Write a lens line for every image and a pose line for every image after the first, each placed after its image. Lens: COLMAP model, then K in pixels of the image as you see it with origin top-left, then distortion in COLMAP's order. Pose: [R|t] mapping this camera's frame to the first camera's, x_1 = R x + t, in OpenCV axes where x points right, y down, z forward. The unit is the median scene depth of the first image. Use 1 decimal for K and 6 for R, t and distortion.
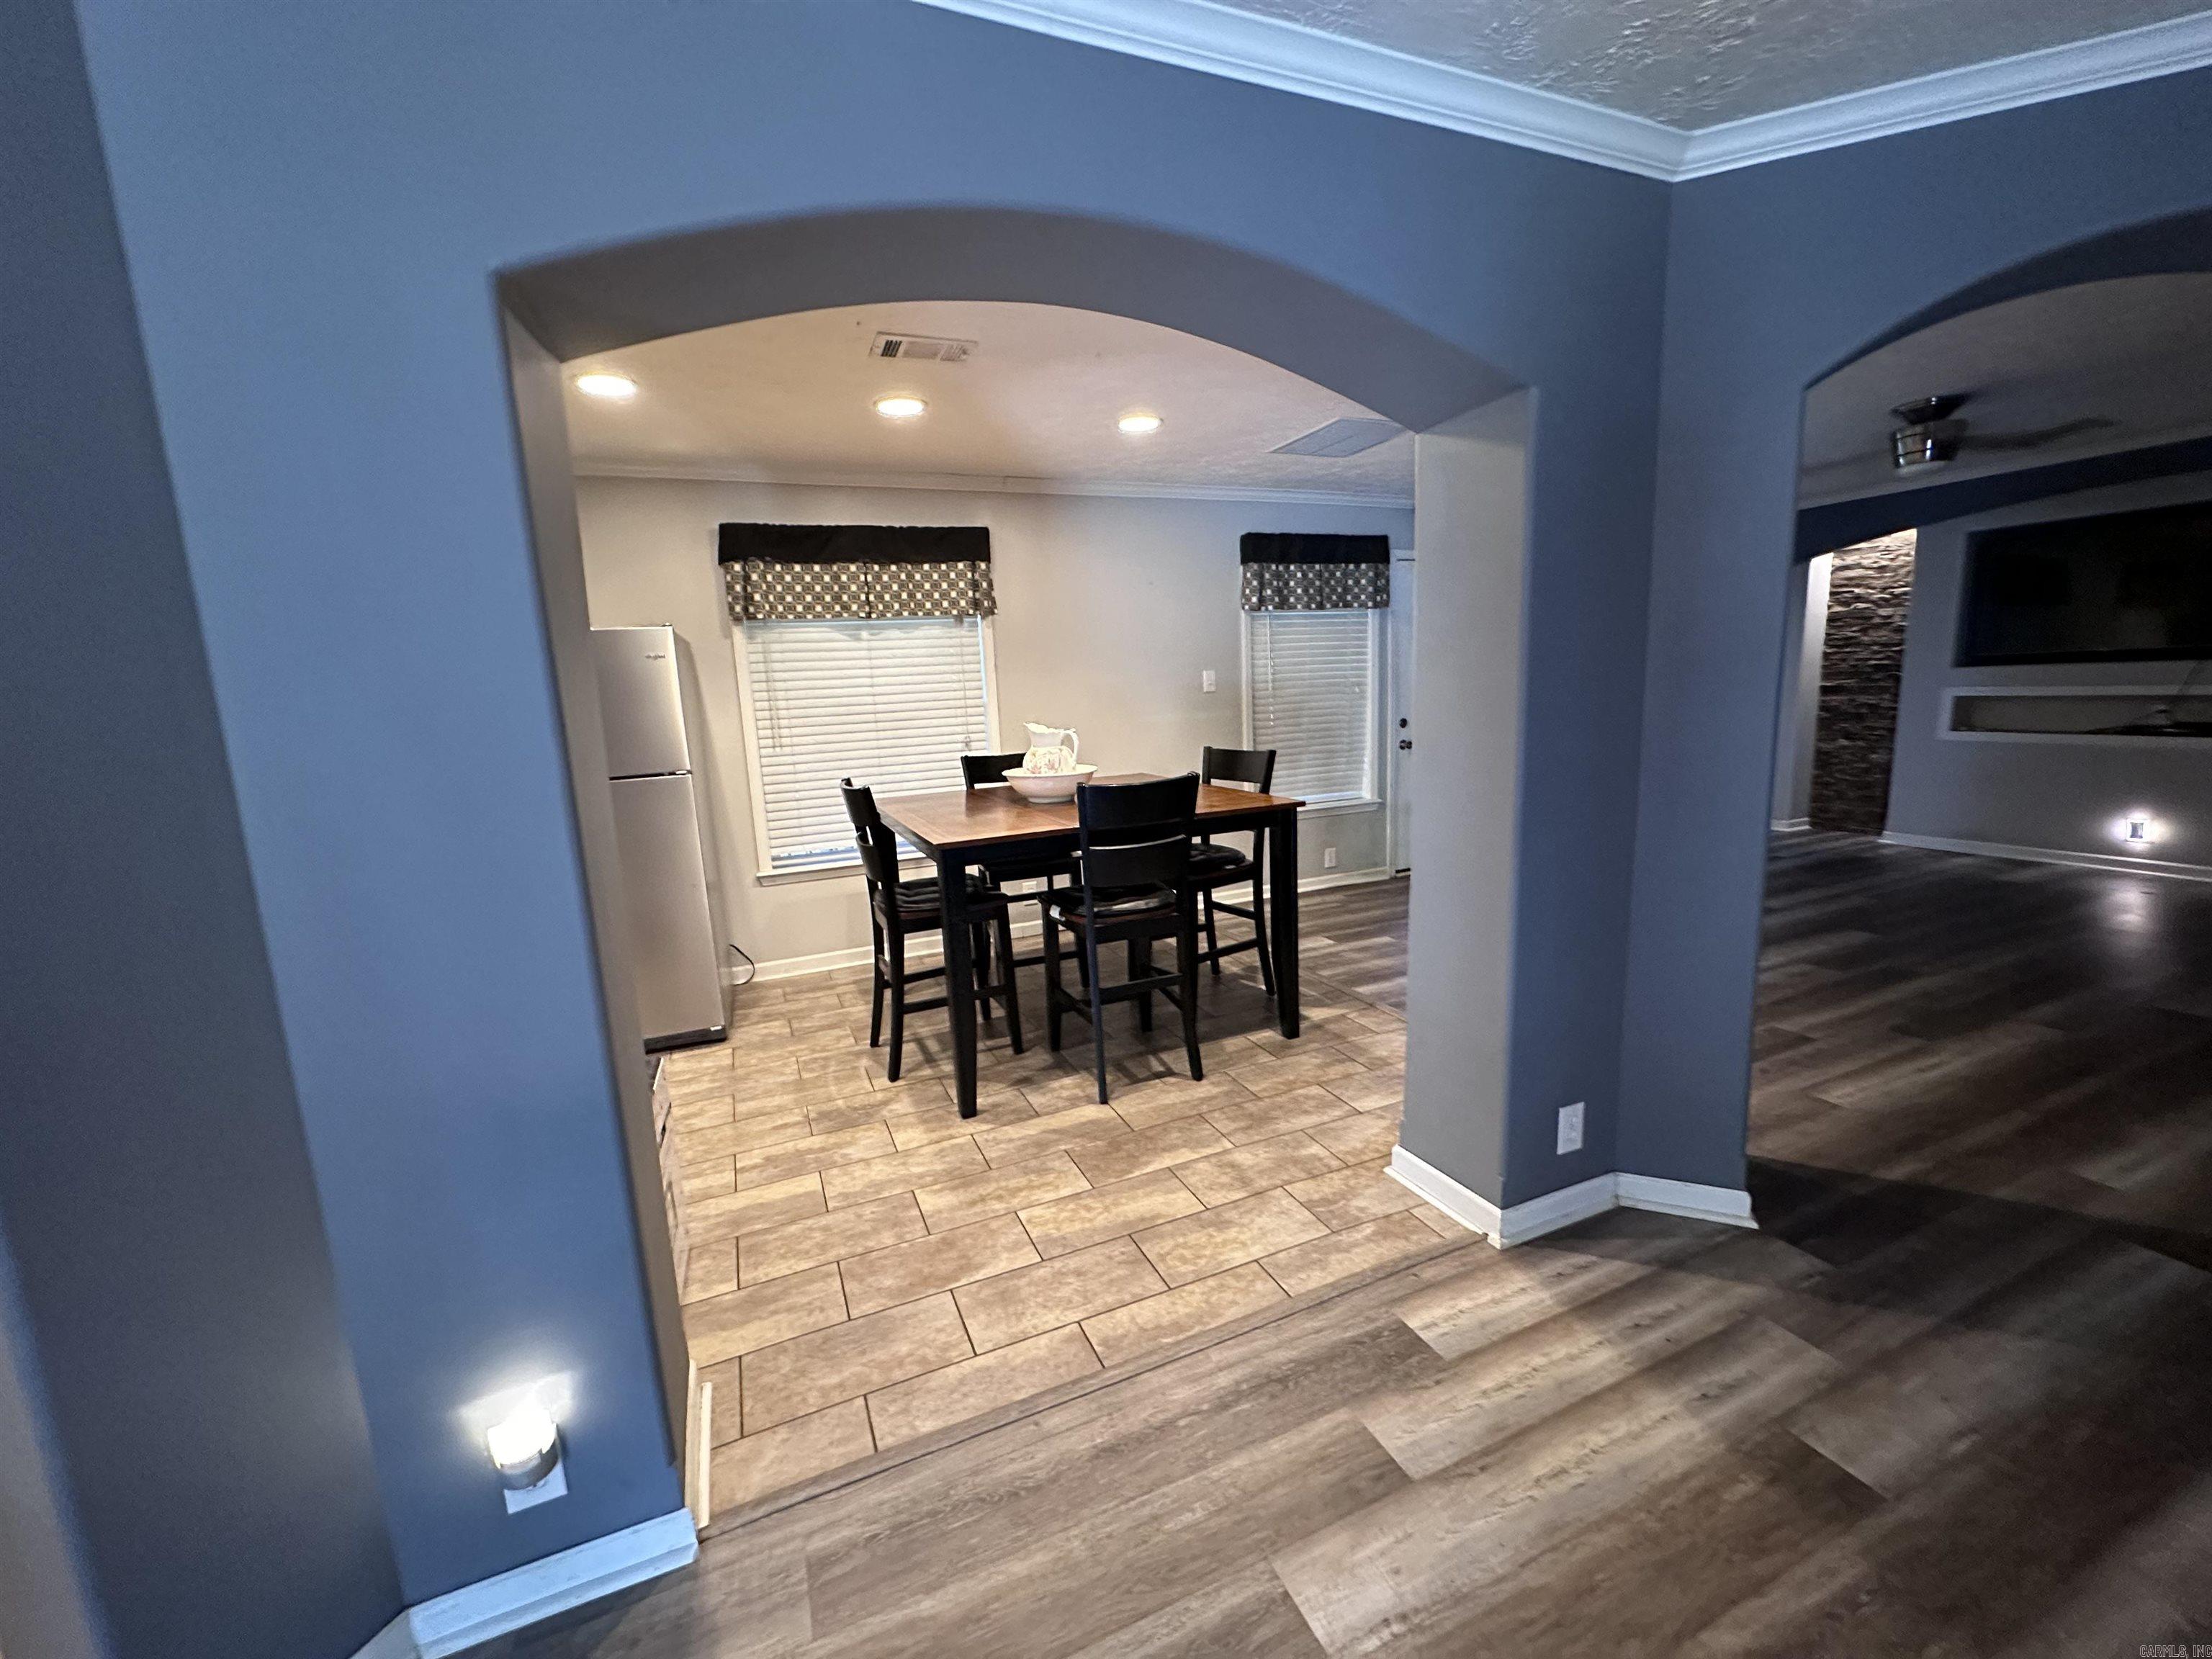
lens RADIAL K [[882.6, 0, 1100.9], [0, 882.6, 828.8], [0, 0, 1]] dist [-0.001178, 0.000068]
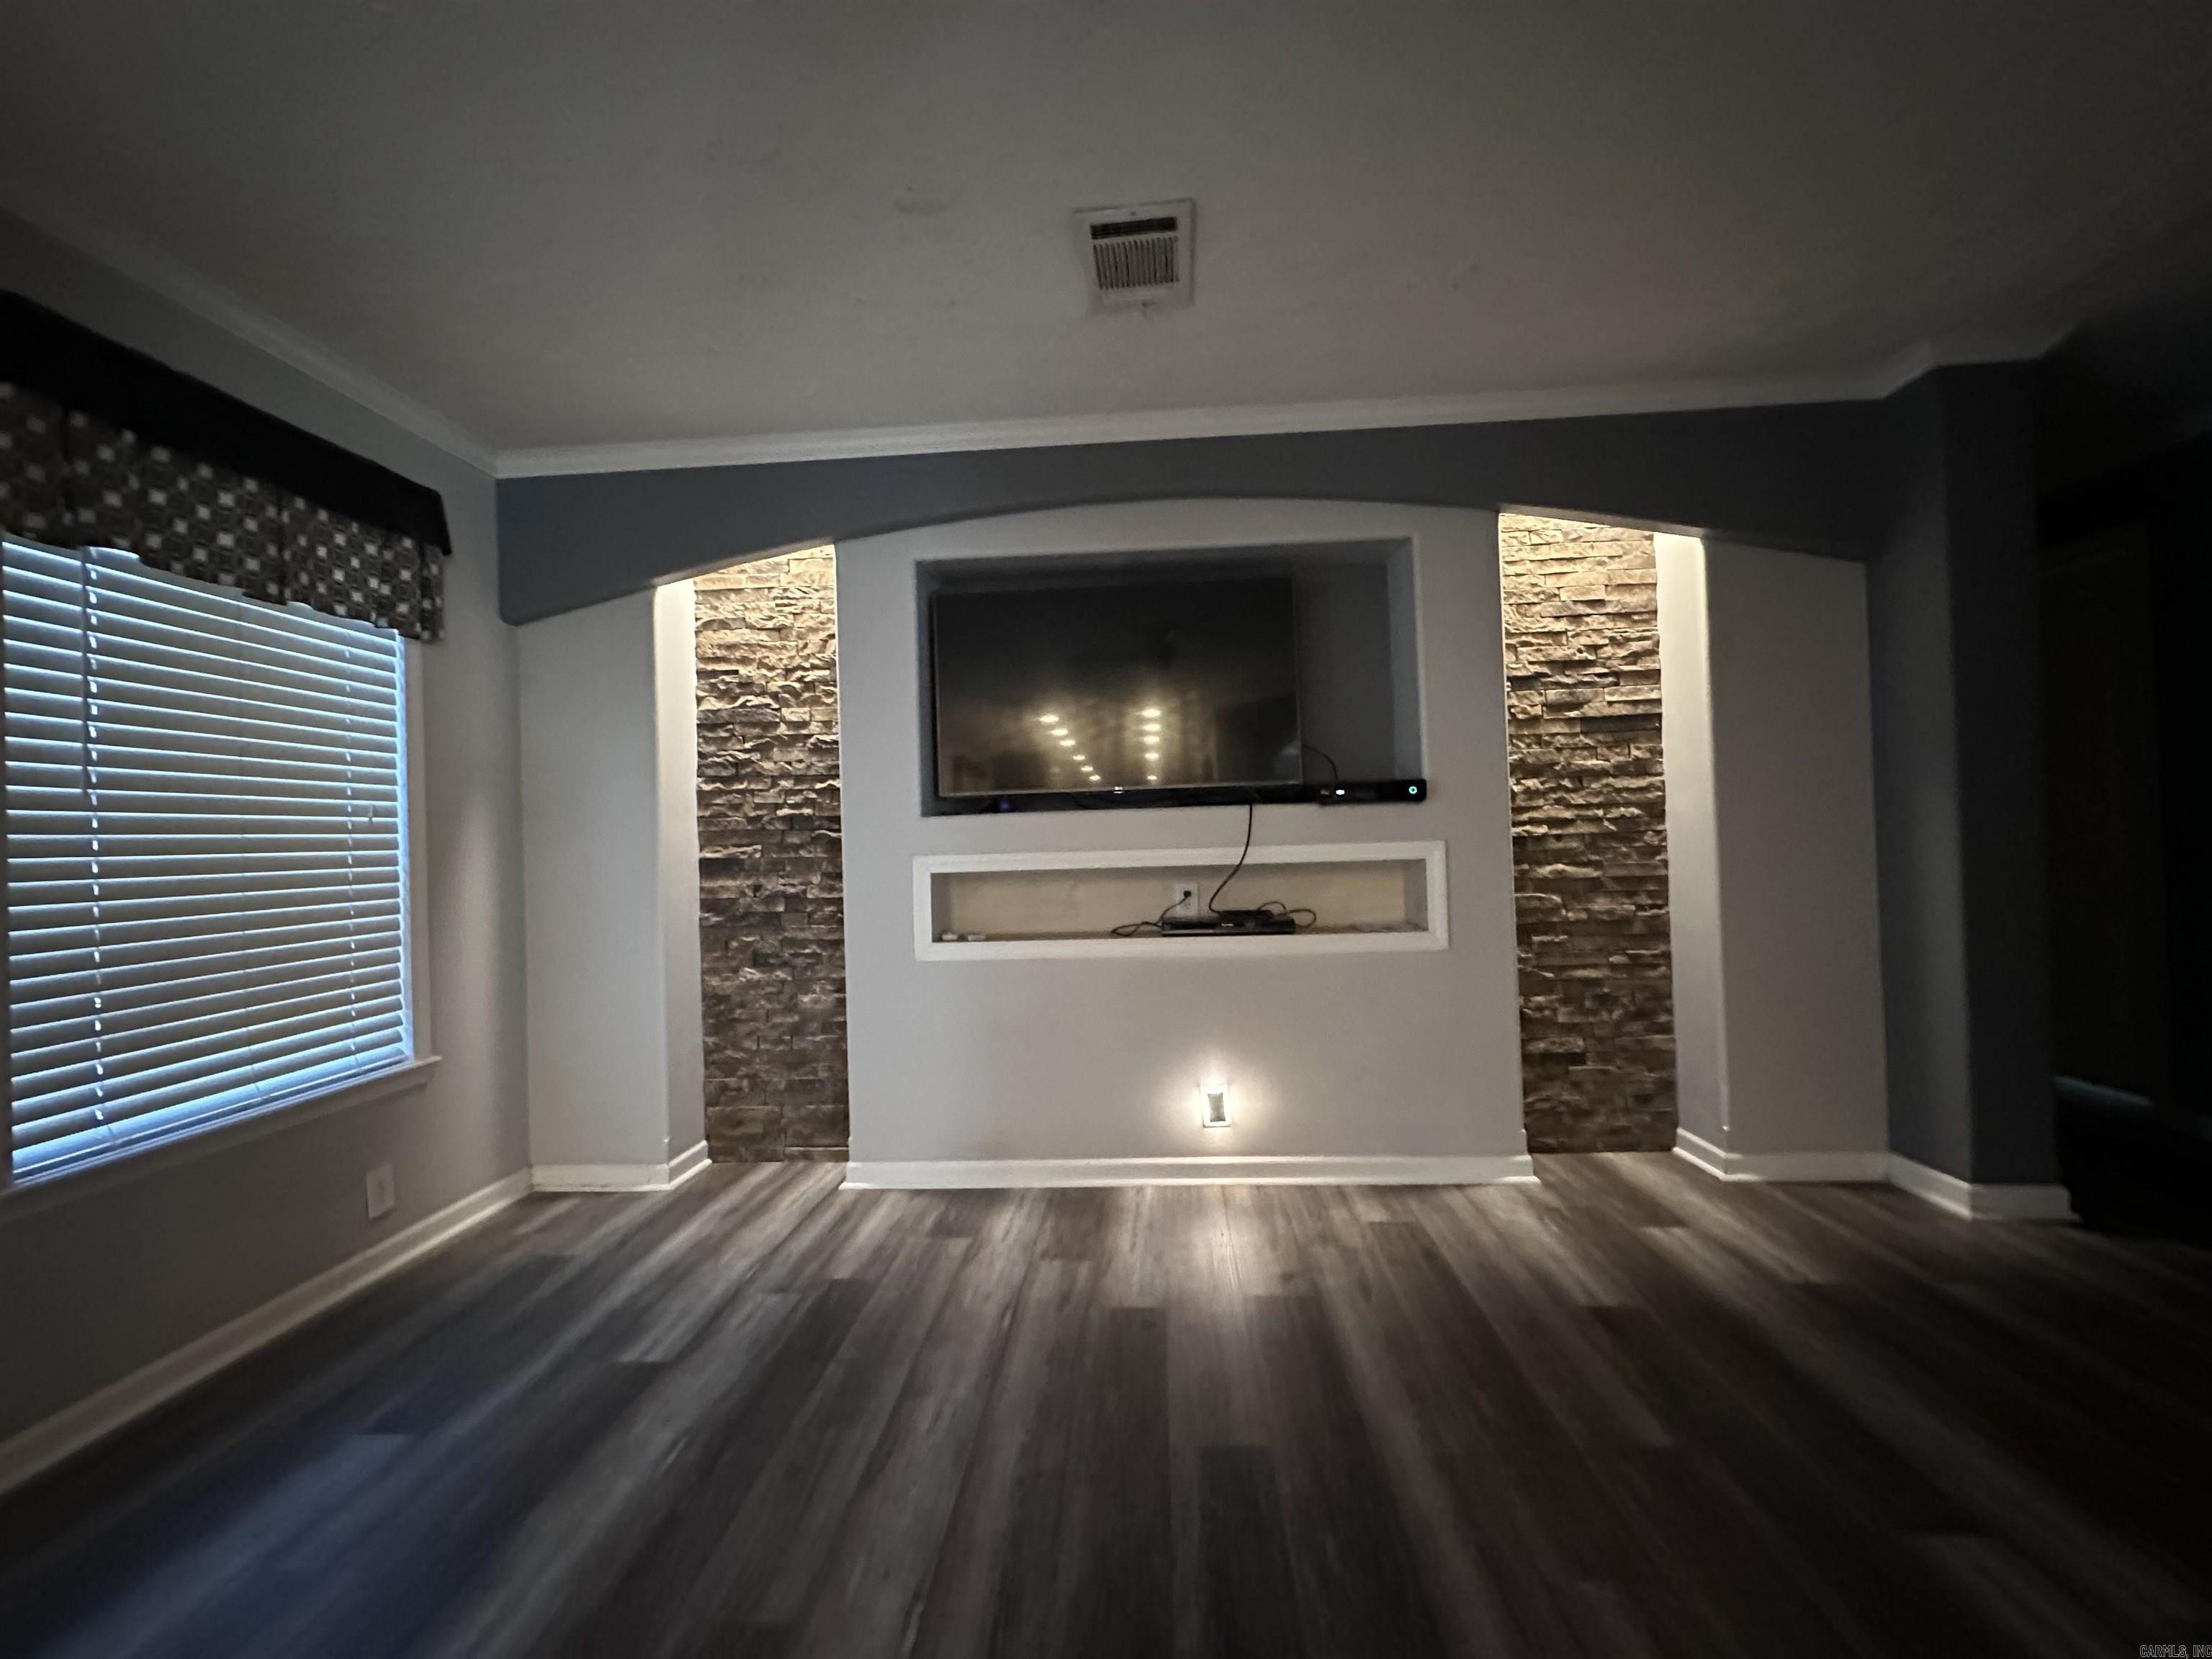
lens RADIAL K [[882.6, 0, 1122.9], [0, 882.6, 836.8], [0, 0, 1]] dist [-0.001178, 0.000068]
pose [[0.438886, 0.045995, 0.897365, 0.512513], [0.156236, 0.979570, -0.126621, -0.081834], [-0.884856, 0.195773, 0.422733, 0.623309]]
